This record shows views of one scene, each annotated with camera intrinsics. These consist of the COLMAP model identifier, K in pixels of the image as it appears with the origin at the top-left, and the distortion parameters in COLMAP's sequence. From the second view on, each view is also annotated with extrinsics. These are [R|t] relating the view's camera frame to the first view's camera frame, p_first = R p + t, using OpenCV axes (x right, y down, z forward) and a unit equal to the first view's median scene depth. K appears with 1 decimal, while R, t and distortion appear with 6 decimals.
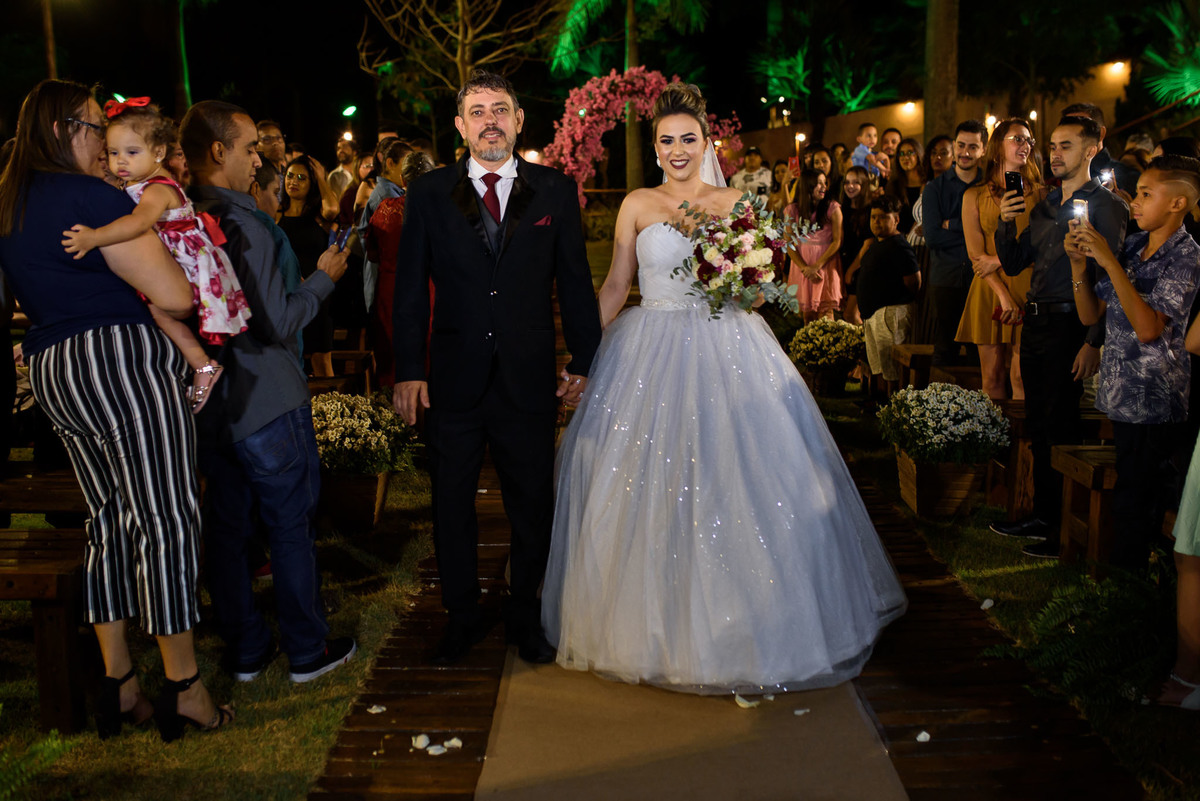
lens RADIAL K [[1292.9, 0, 600.0], [0, 1292.9, 400.5], [0, 0, 1]] dist [-0.010011, 0.004781]
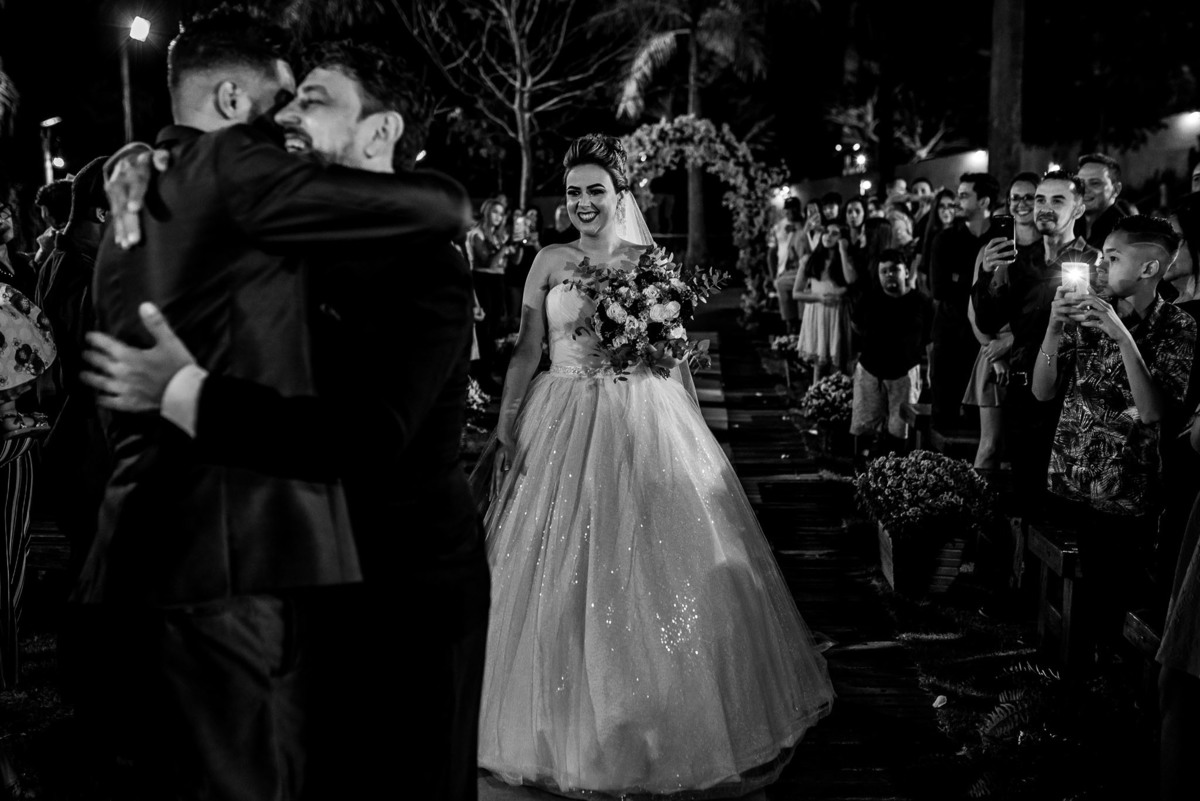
lens RADIAL K [[1264.3, 0, 600.8], [0, 1264.3, 385.5], [0, 0, 1]] dist [0.001810, 0.008336]
pose [[0.997507, 0.019773, -0.067746, 0.028766], [-0.022537, 0.998934, -0.040285, -0.005859], [0.066877, 0.041712, 0.996889, 0.020624]]
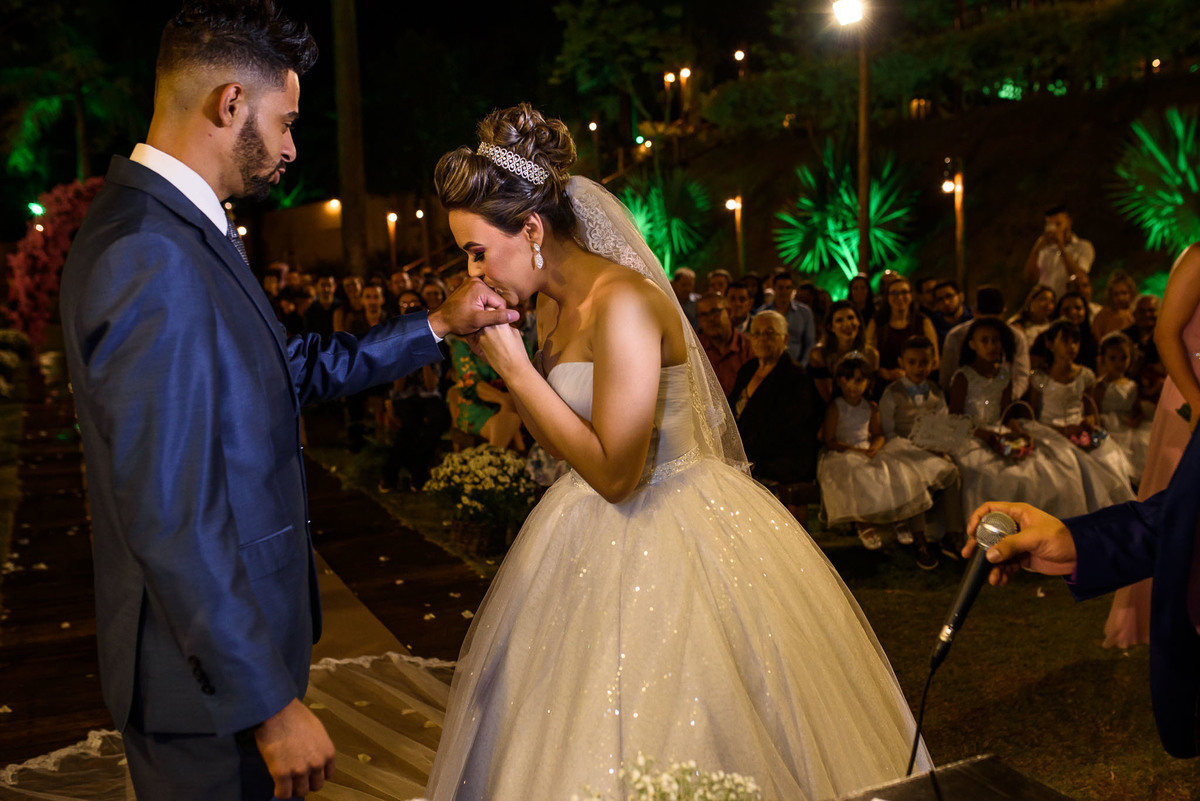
lens RADIAL K [[1265.2, 0, 623.3], [0, 1265.2, 399.5], [0, 0, 1]] dist [-0.022117, -0.019063]
pose [[0.906039, -0.060978, 0.418778, -0.029069], [0.087219, 0.995226, -0.043788, 0.043567], [-0.414109, 0.076199, 0.907032, -0.251461]]
